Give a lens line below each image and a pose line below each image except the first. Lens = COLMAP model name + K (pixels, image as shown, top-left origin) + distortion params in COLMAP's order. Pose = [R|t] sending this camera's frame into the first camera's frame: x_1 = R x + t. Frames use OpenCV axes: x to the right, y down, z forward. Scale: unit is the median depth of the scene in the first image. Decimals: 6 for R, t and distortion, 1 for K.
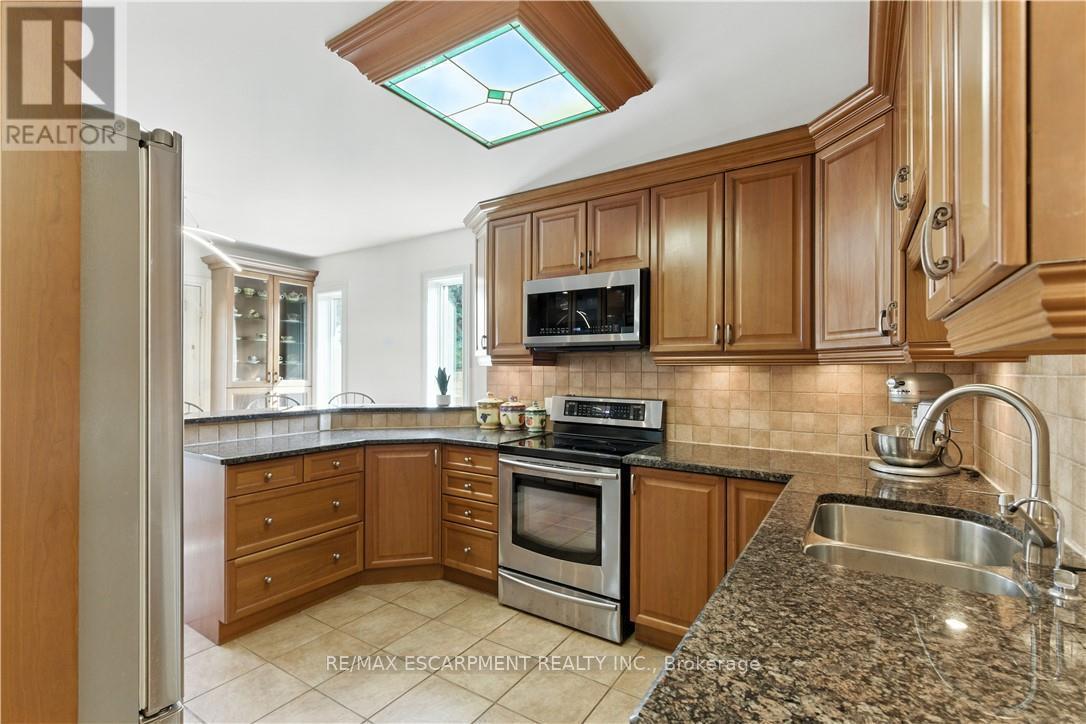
lens RADIAL K [[489.5, 0, 543.2], [0, 489.5, 367.1], [0, 0, 1]] dist [0.000934, -0.001226]
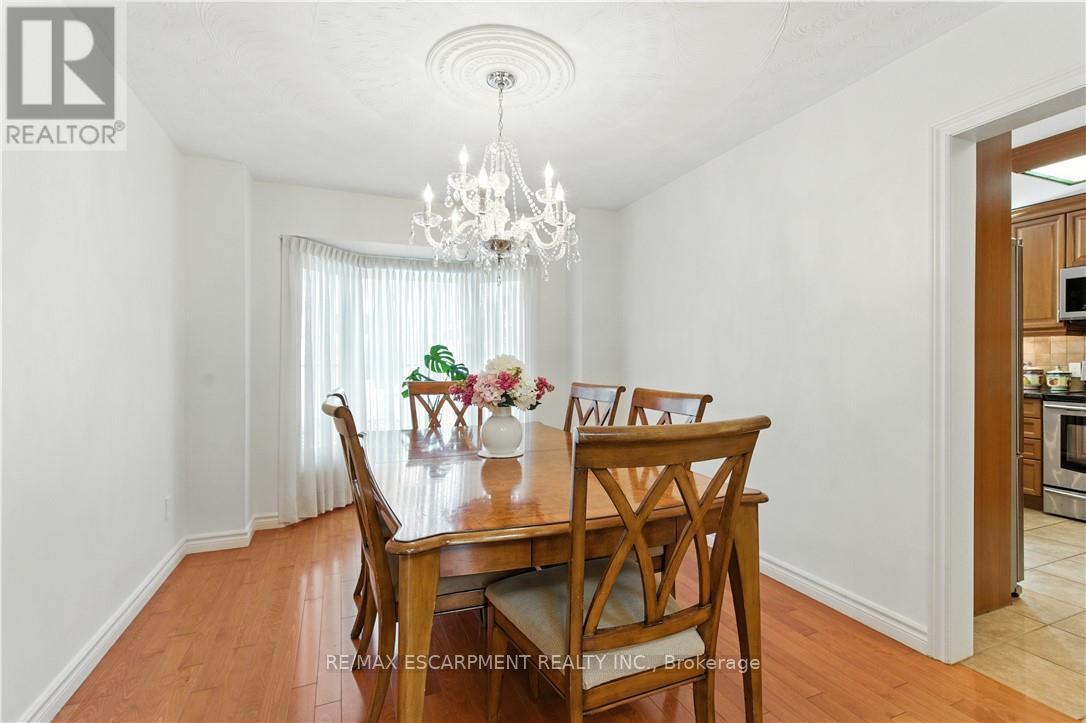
lens RADIAL K [[489.5, 0, 539.5], [0, 489.5, 361.2], [0, 0, 1]] dist [0.000934, -0.001226]
pose [[0.817320, -0.003443, -0.576173, -0.368032], [0.008117, 0.999952, 0.005539, 0.041418], [0.576126, -0.009204, 0.817309, -0.730298]]
